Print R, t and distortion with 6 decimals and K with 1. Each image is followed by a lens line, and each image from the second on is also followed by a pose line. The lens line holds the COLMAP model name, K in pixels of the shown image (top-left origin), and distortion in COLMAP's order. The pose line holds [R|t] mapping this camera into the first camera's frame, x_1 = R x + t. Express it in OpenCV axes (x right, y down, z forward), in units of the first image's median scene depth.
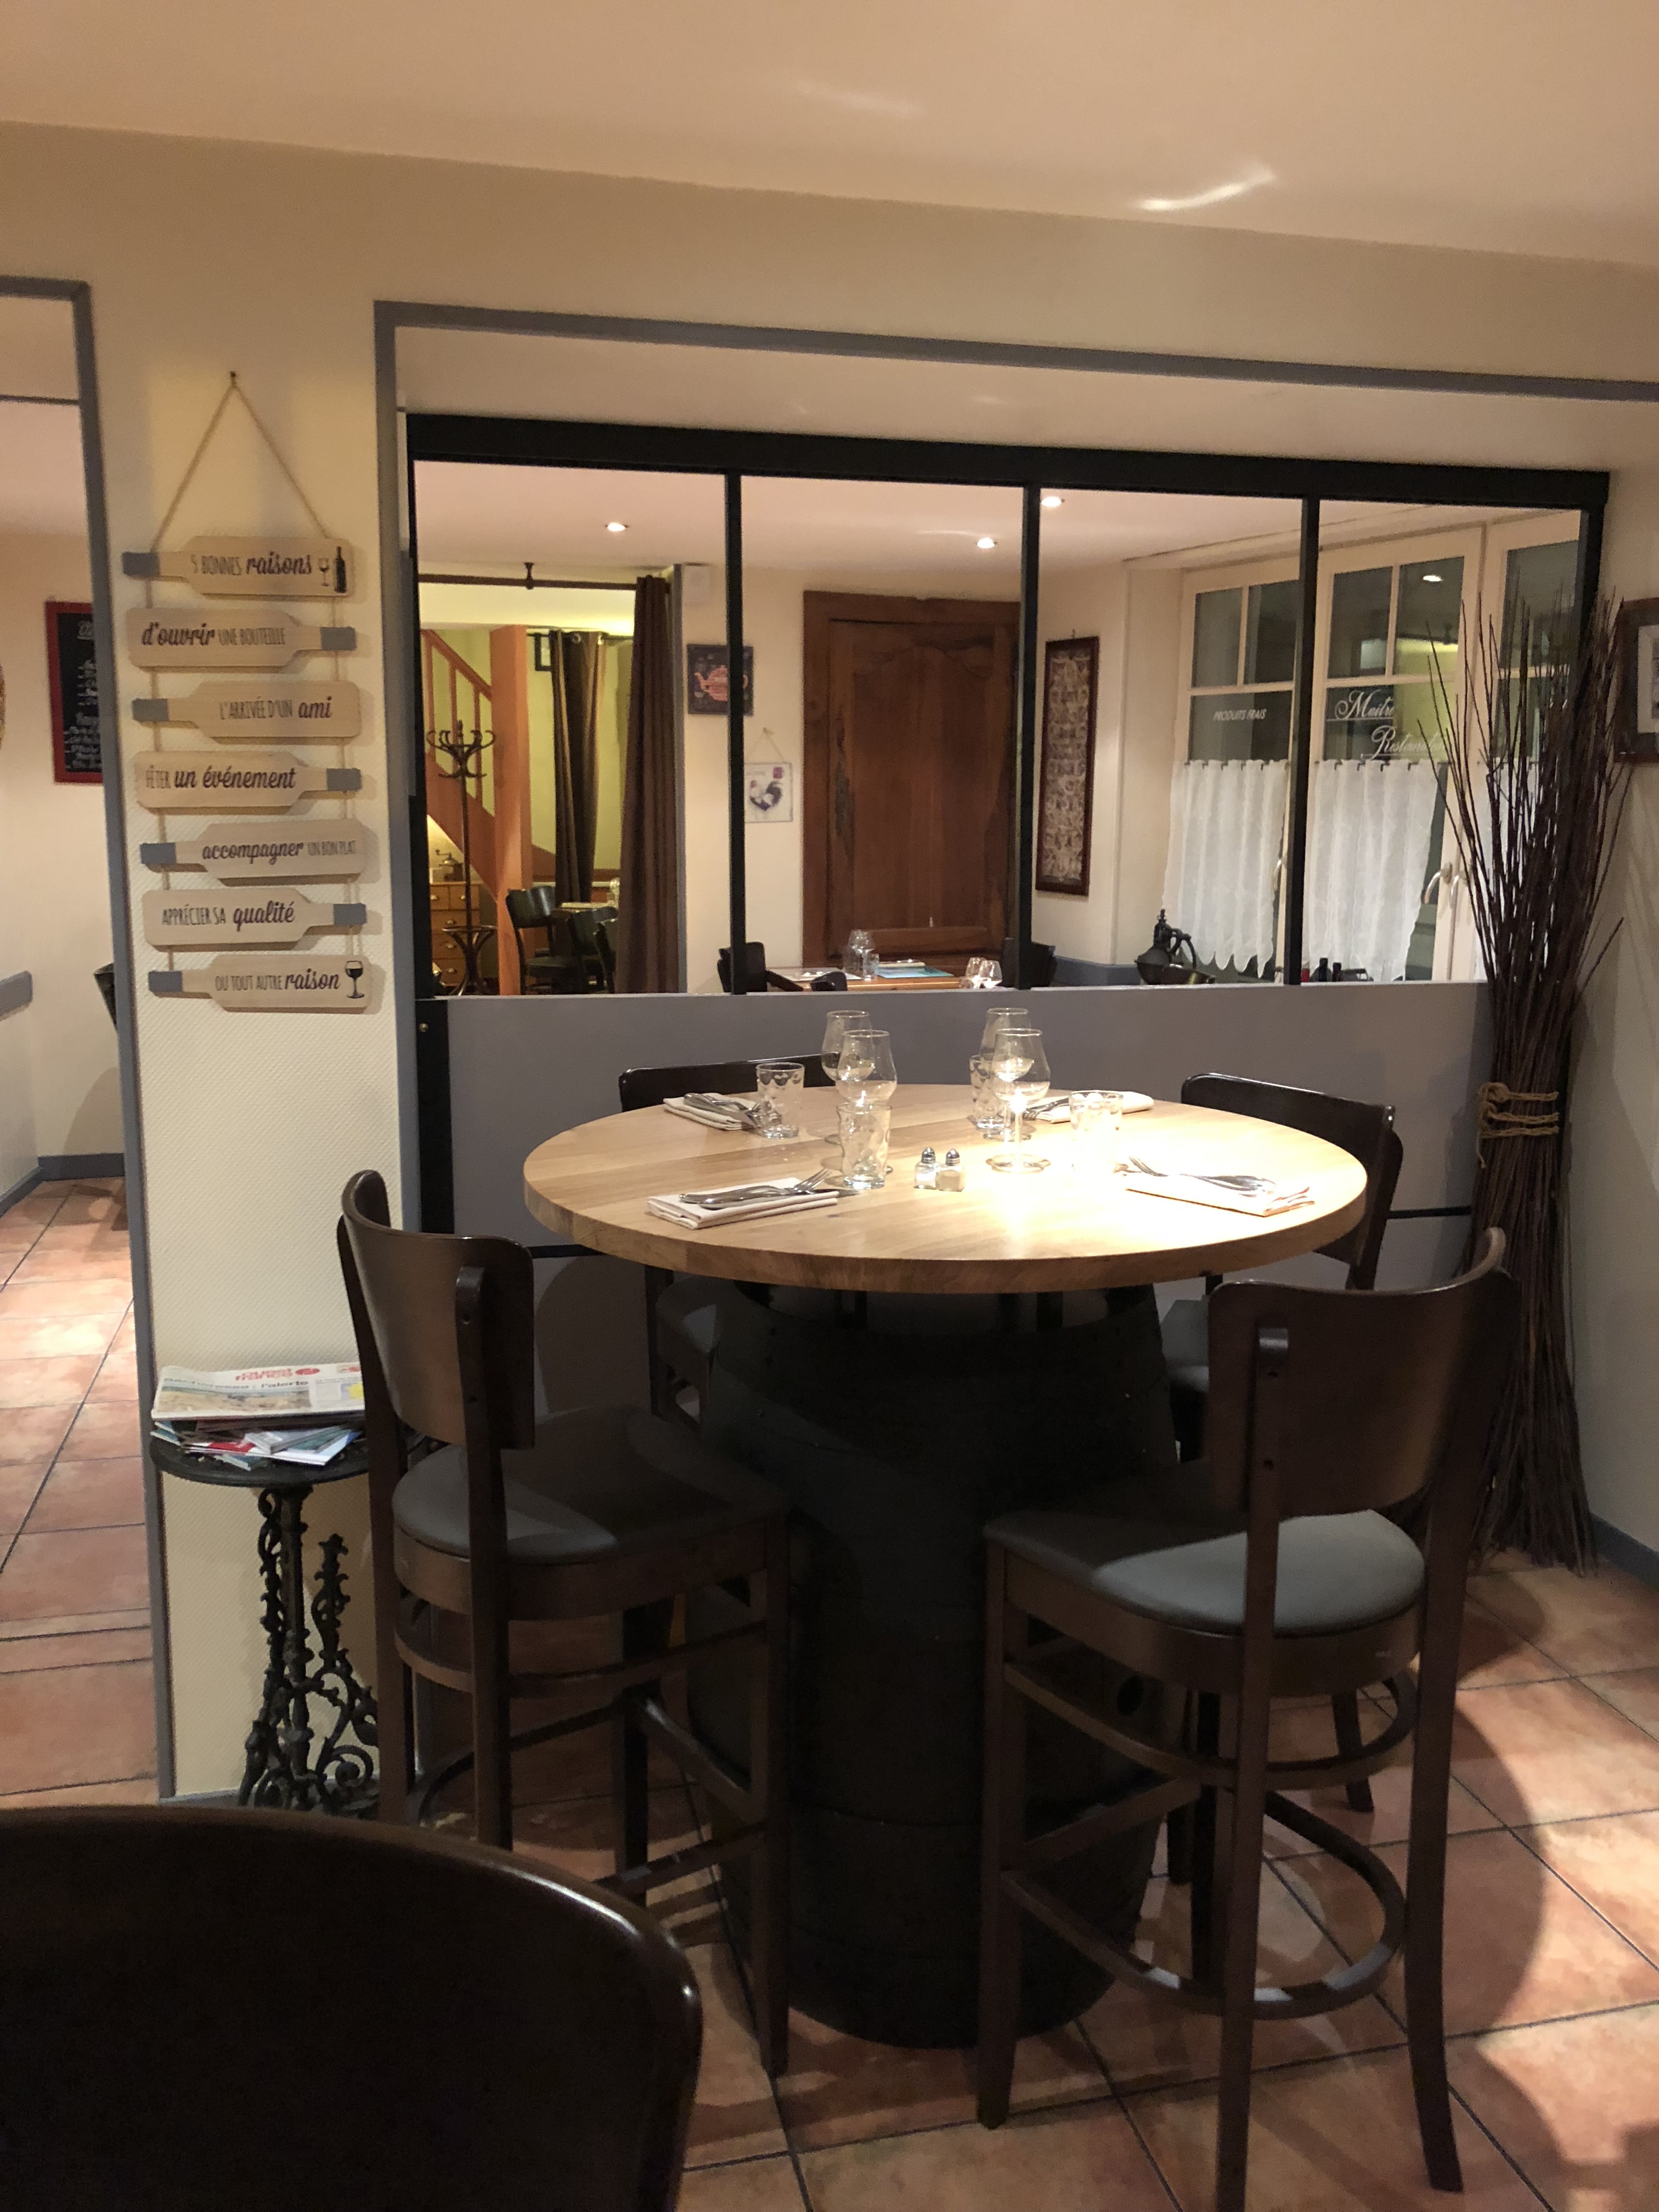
lens RADIAL K [[1789.0, 0, 830.9], [0, 1789.0, 1108.4], [0, 0, 1]] dist [0.000981, -0.000011]
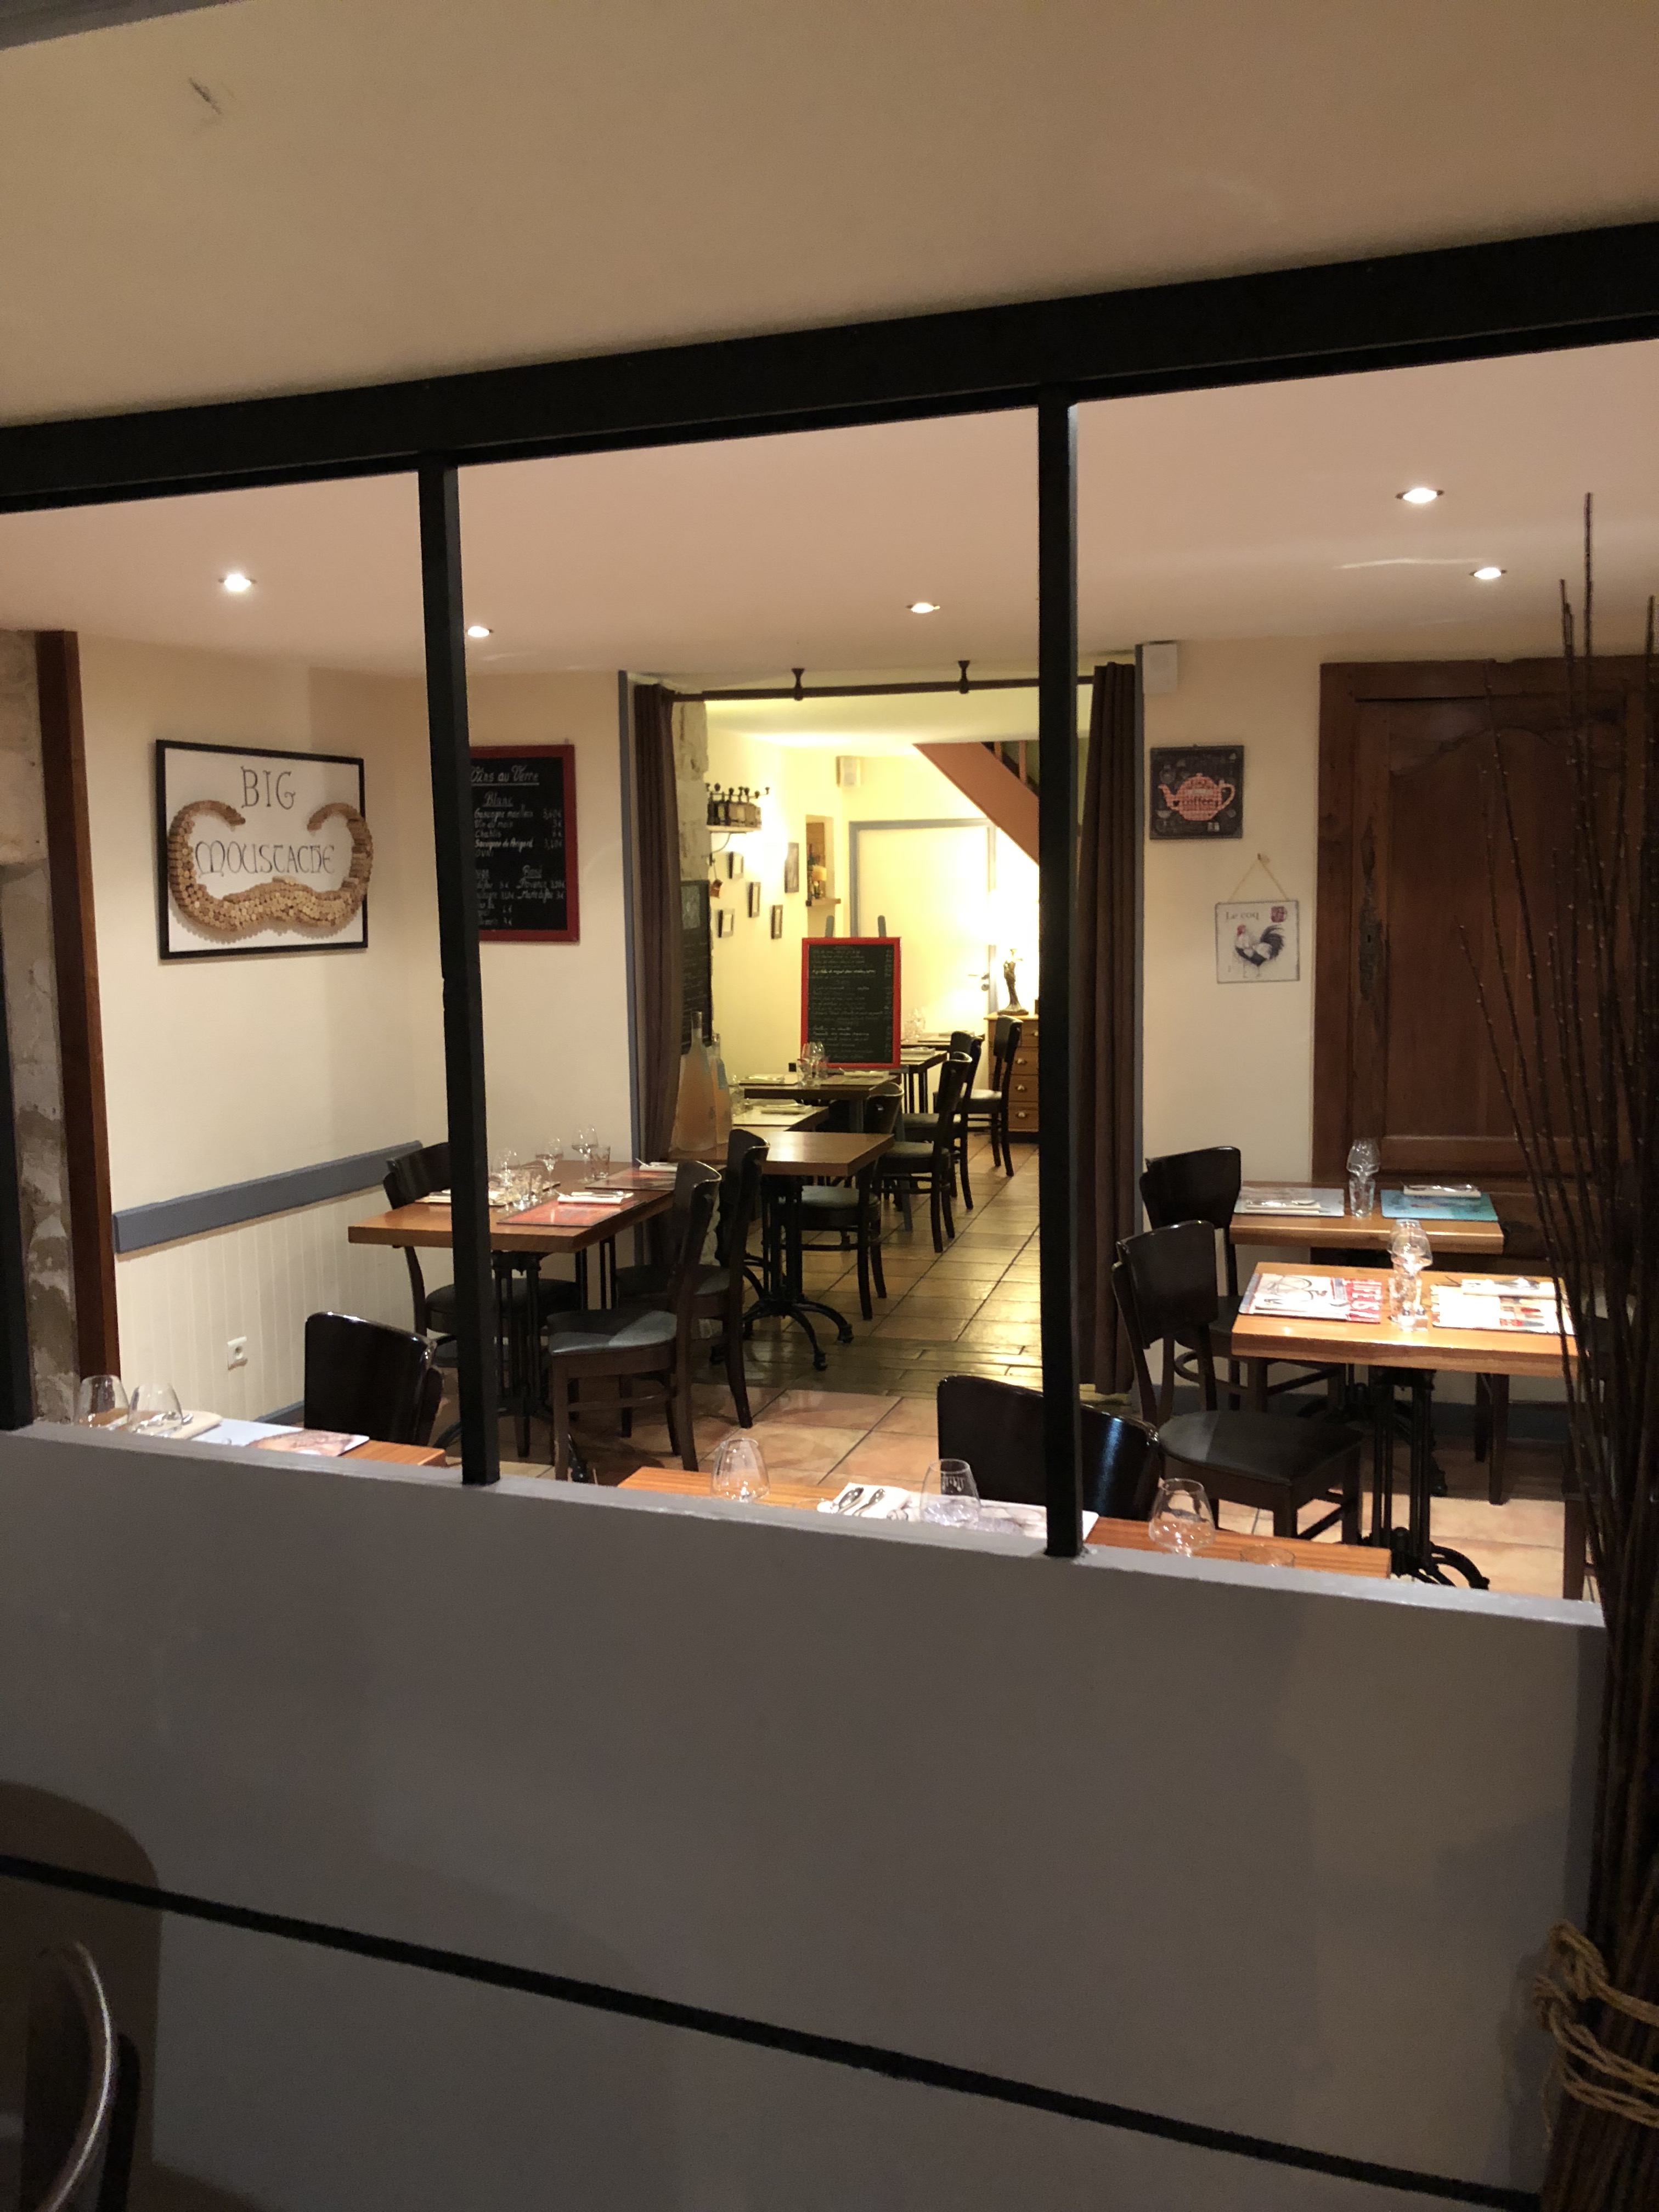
lens RADIAL K [[1789.0, 0, 828.4], [0, 1789.0, 1099.0], [0, 0, 1]] dist [0.000981, -0.000011]
pose [[0.858317, 0.033604, -0.512019, 0.188559], [-0.069556, 0.996263, -0.051215, -0.063281], [0.508384, 0.079573, 0.857446, 0.291617]]
